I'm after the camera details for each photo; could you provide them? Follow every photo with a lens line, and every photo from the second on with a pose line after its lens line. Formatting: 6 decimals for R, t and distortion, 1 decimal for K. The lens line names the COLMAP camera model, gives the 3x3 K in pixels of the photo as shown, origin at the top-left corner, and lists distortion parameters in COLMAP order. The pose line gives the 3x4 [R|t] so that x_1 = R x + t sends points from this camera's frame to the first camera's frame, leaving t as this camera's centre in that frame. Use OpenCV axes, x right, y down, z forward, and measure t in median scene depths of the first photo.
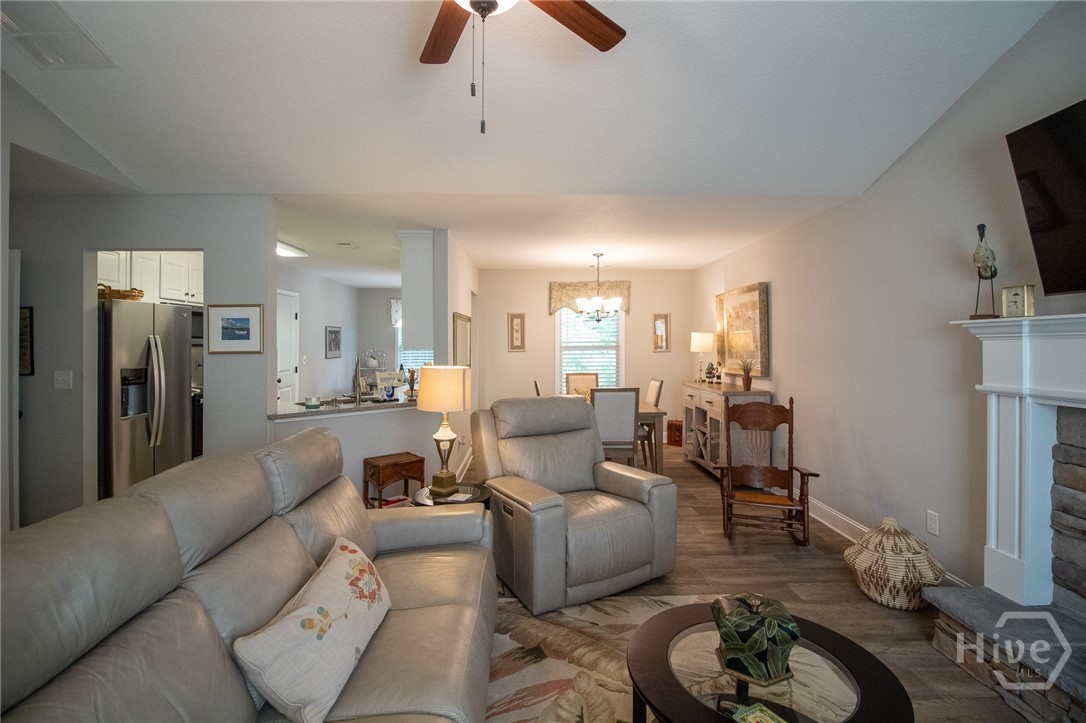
lens RADIAL K [[508.2, 0, 537.6], [0, 508.2, 346.0], [0, 0, 1]] dist [-0.002779, -0.012321]
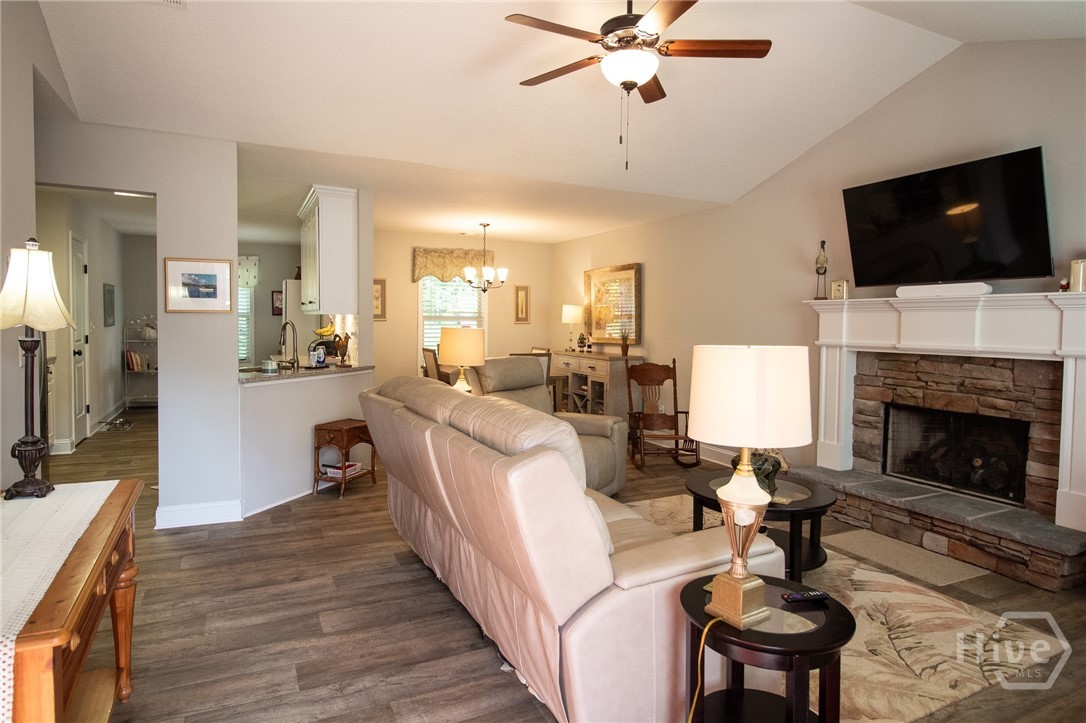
lens RADIAL K [[621.5, 0, 540.2], [0, 621.5, 349.6], [0, 0, 1]] dist [-0.001640, -0.002714]
pose [[0.905174, -0.002957, 0.425030, -0.536573], [-0.015738, 0.999057, 0.040467, 0.027248], [-0.424749, -0.043319, 0.904274, -0.292436]]
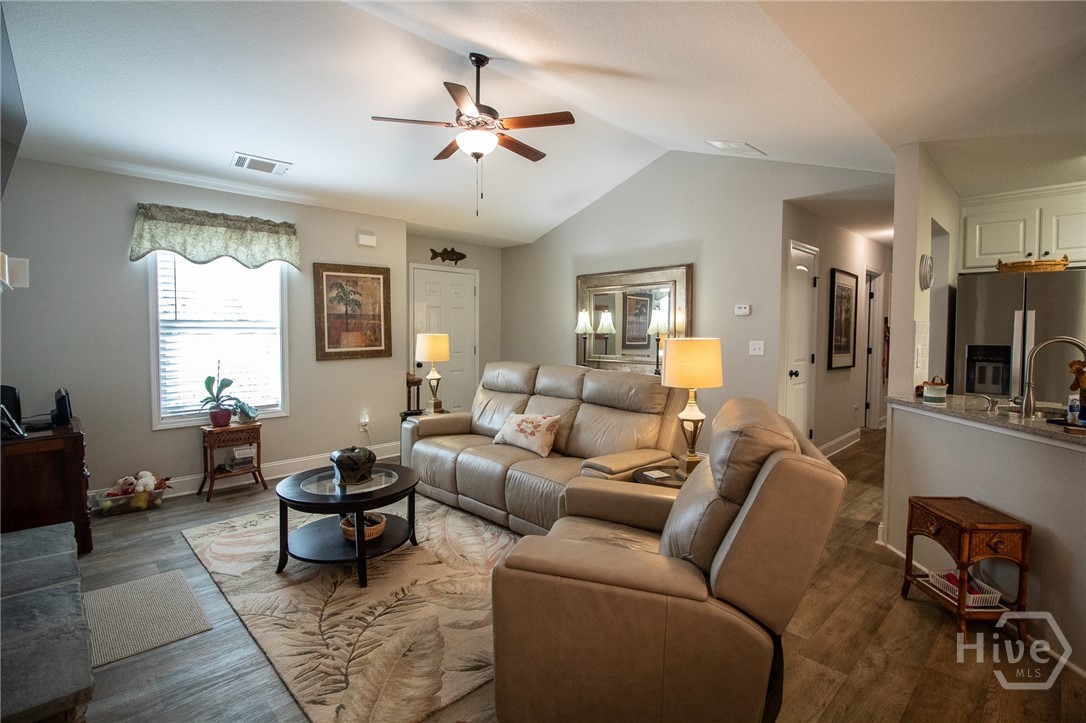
lens RADIAL K [[514.7, 0, 542.8], [0, 514.7, 350.1], [0, 0, 1]] dist [-0.002035, -0.014005]
pose [[-0.728580, 0.025262, -0.684495, 0.542888], [-0.007647, 0.998957, 0.045007, 0.019841], [0.684918, 0.038025, -0.727627, 1.280697]]
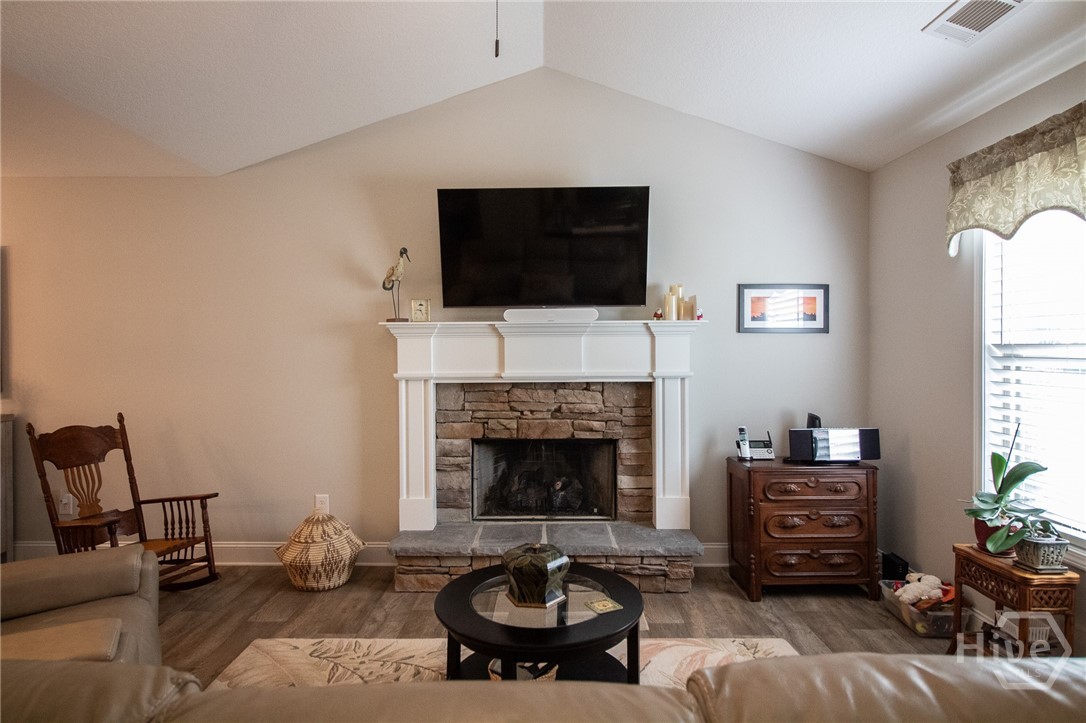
lens RADIAL K [[621.5, 0, 540.2], [0, 621.5, 349.6], [0, 0, 1]] dist [-0.001640, -0.002714]
pose [[0.026864, -0.005726, 0.999623, -0.477660], [0.006657, 0.999962, 0.005549, 0.007660], [-0.999617, 0.006505, 0.026901, 0.418901]]
